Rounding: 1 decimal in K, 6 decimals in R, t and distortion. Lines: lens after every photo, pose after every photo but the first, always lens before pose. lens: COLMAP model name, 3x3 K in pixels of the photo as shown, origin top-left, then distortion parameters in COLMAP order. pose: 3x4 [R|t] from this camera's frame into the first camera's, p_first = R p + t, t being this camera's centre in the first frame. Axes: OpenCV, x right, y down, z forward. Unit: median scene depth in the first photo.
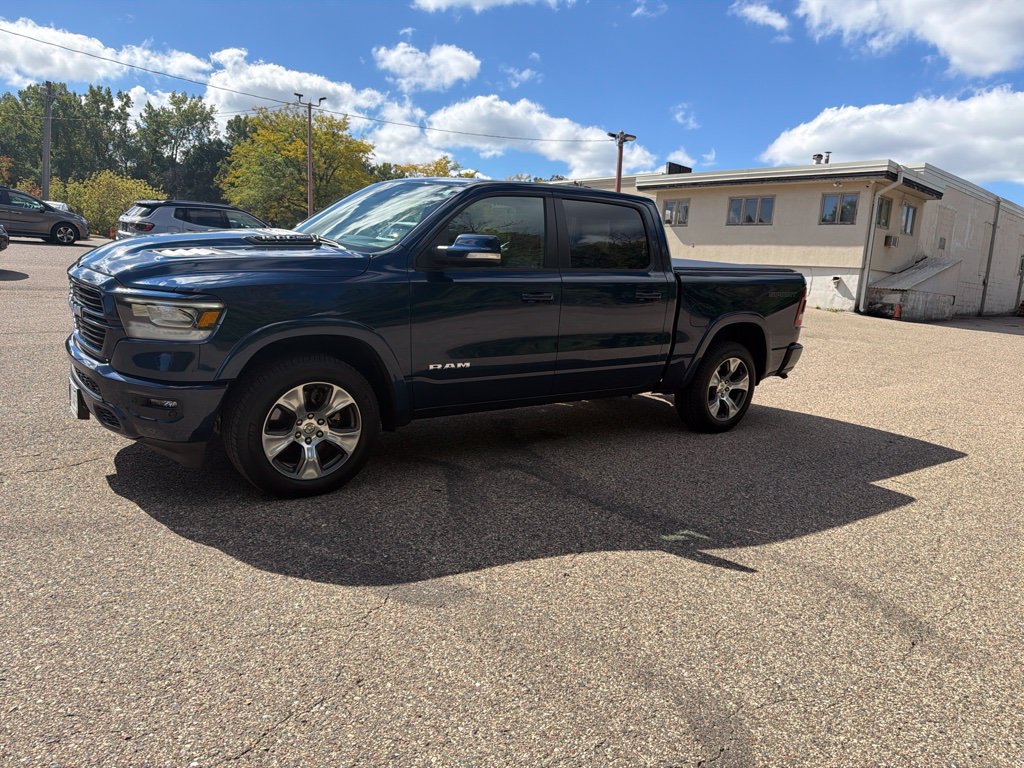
lens RADIAL K [[716.5, 0, 512.3], [0, 716.5, 387.0], [0, 0, 1]] dist [0.025157, -0.032876]
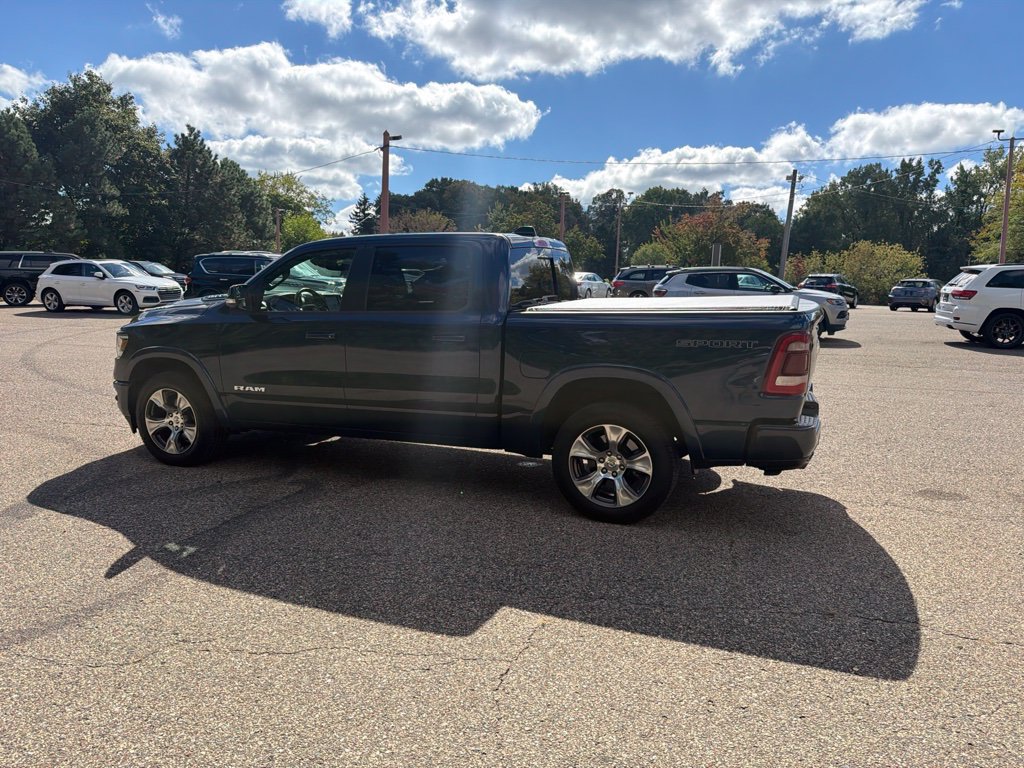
lens RADIAL K [[716.4, 0, 509.9], [0, 716.4, 401.2], [0, 0, 1]] dist [0.031768, -0.050192]
pose [[0.517937, 0.073472, -0.852257, 0.889254], [-0.134097, 0.990960, 0.003935, -0.053628], [0.844842, 0.112247, 0.523108, 0.521718]]
